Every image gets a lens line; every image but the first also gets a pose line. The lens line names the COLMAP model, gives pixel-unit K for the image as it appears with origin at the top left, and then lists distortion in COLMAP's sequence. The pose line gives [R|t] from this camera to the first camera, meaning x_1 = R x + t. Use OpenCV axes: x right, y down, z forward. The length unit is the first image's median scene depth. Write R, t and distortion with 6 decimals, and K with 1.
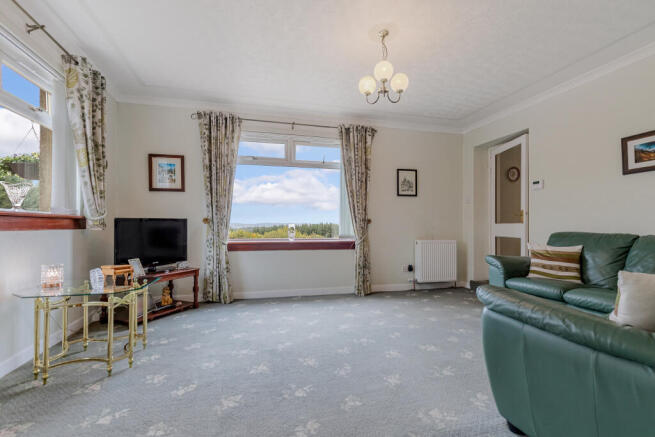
lens RADIAL K [[302.8, 0, 327.5], [0, 302.8, 218.5], [0, 0, 1]] dist [0.000576, 0.000030]
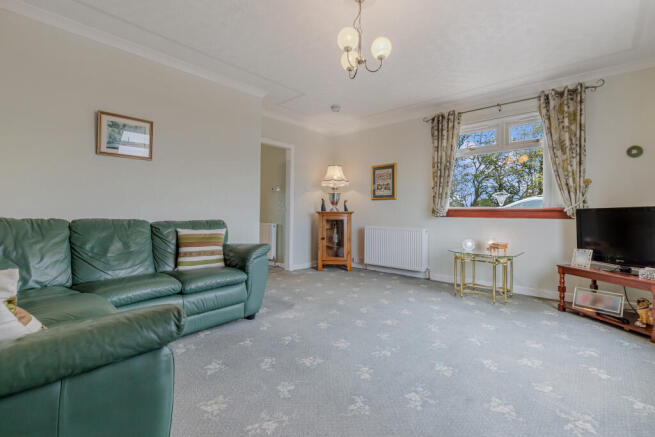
lens RADIAL K [[302.8, 0, 327.5], [0, 302.8, 218.5], [0, 0, 1]] dist [0.000576, 0.000030]
pose [[-0.850079, -0.004268, -0.526638, 0.729570], [0.004876, 0.999861, -0.015974, 0.056543], [0.526633, -0.016147, -0.849939, 1.720464]]
